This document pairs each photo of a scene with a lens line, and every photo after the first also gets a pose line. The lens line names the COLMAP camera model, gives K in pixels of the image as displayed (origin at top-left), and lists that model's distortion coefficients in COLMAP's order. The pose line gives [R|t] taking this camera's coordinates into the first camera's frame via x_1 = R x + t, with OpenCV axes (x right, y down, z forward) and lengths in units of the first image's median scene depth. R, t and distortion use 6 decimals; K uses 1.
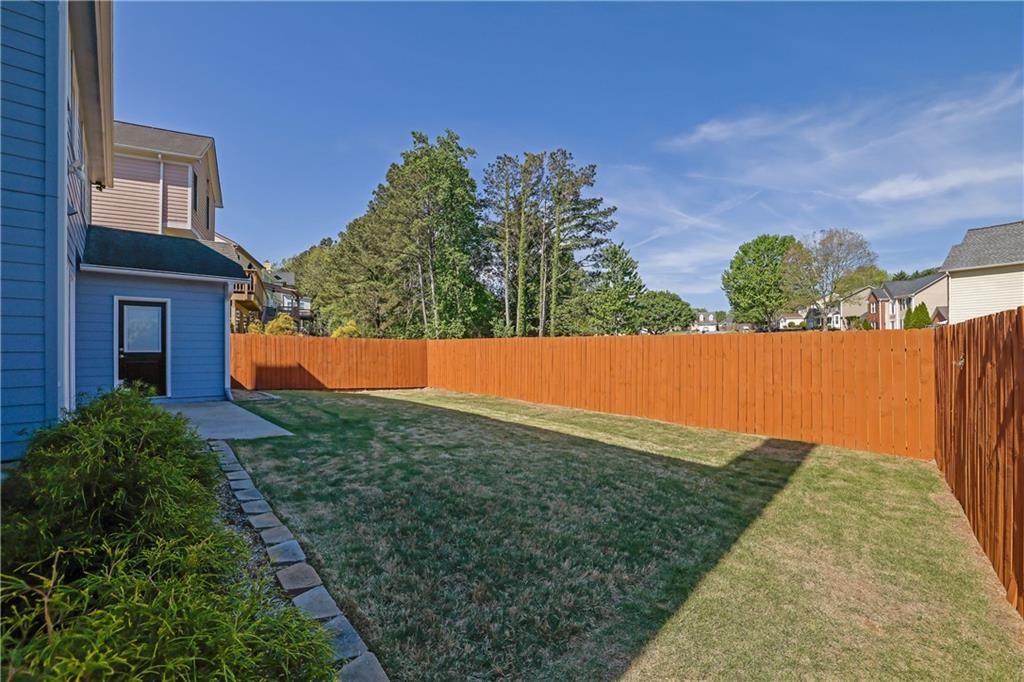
lens RADIAL K [[437.7, 0, 519.3], [0, 437.7, 350.2], [0, 0, 1]] dist [-0.018463, 0.000640]
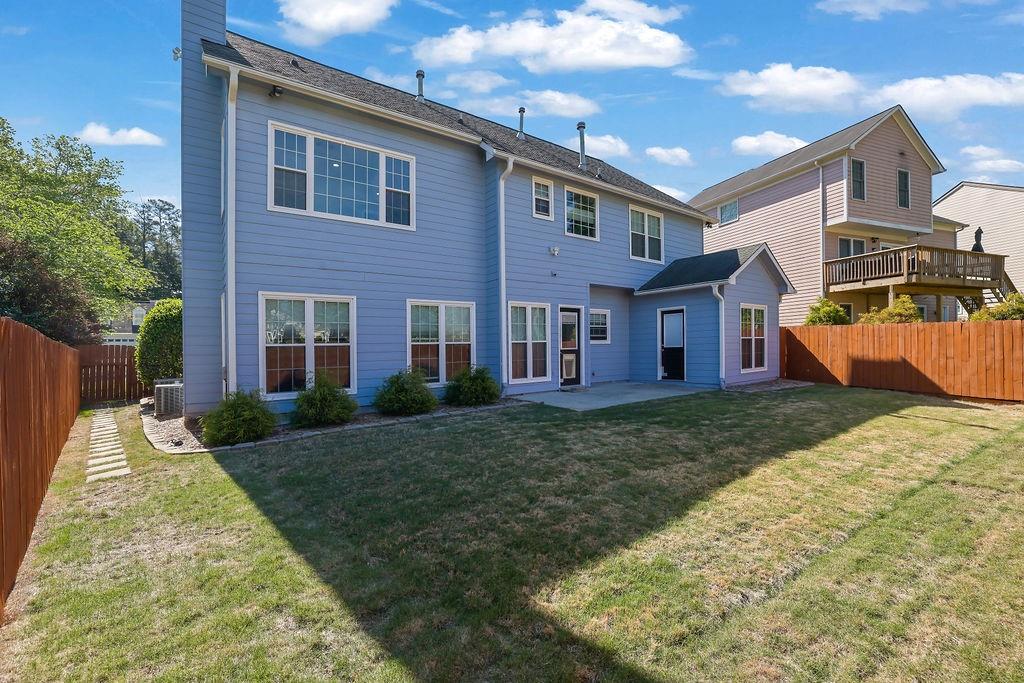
lens RADIAL K [[437.7, 0, 519.3], [0, 437.7, 350.7], [0, 0, 1]] dist [-0.018463, 0.000640]
pose [[-0.103654, 0.005937, -0.994596, 0.352561], [0.018738, 0.999816, 0.004015, 0.000665], [0.994437, -0.018220, -0.103746, 0.401240]]
